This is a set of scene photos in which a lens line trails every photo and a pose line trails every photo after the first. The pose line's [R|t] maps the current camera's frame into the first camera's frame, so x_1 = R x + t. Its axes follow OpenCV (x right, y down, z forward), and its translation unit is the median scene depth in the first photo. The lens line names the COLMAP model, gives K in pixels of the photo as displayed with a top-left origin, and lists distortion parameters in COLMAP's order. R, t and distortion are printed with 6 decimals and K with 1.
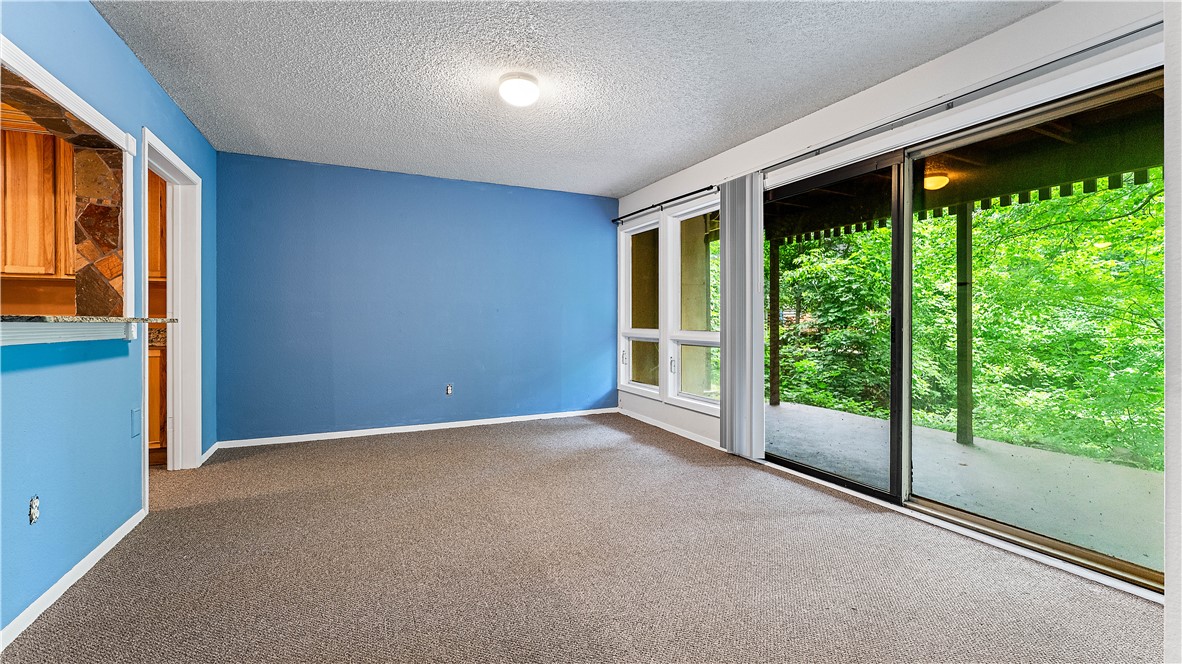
lens RADIAL K [[482.1, 0, 586.2], [0, 482.1, 319.0], [0, 0, 1]] dist [-0.009841, 0.000210]
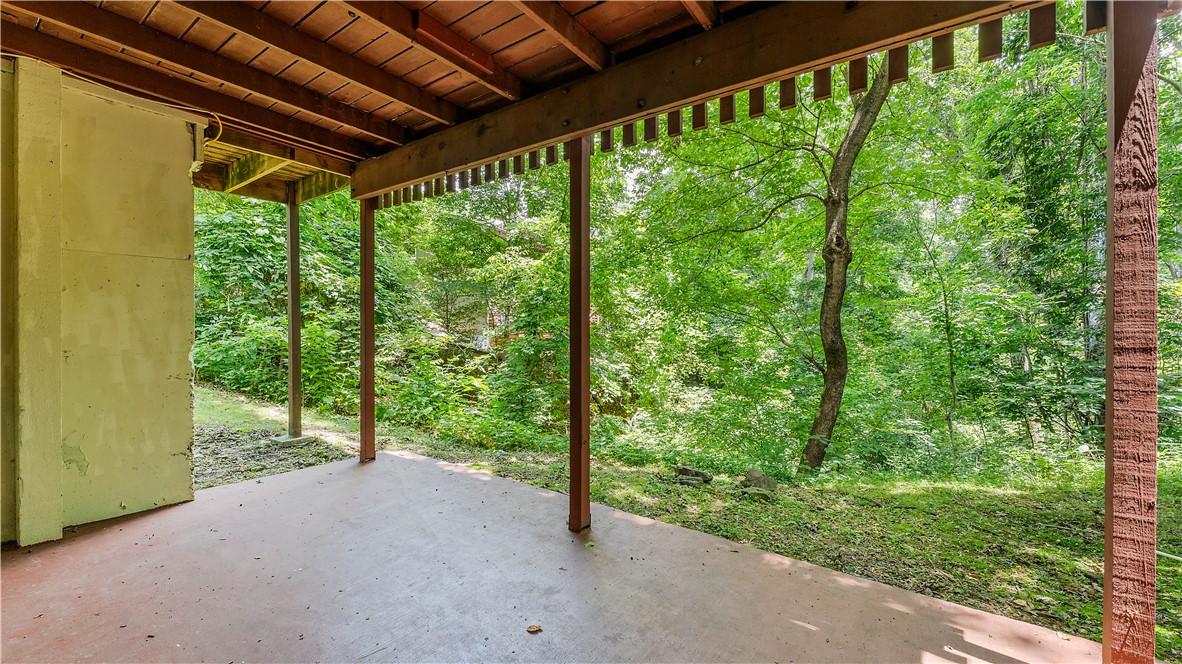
lens RADIAL K [[475.1, 0, 587.8], [0, 475.1, 324.8], [0, 0, 1]] dist [-0.001227, -0.000187]
pose [[0.869725, 0.000470, 0.493537, 0.145598], [-0.002601, 0.999990, 0.003631, -0.002618], [-0.493530, -0.004441, 0.869717, 0.136953]]
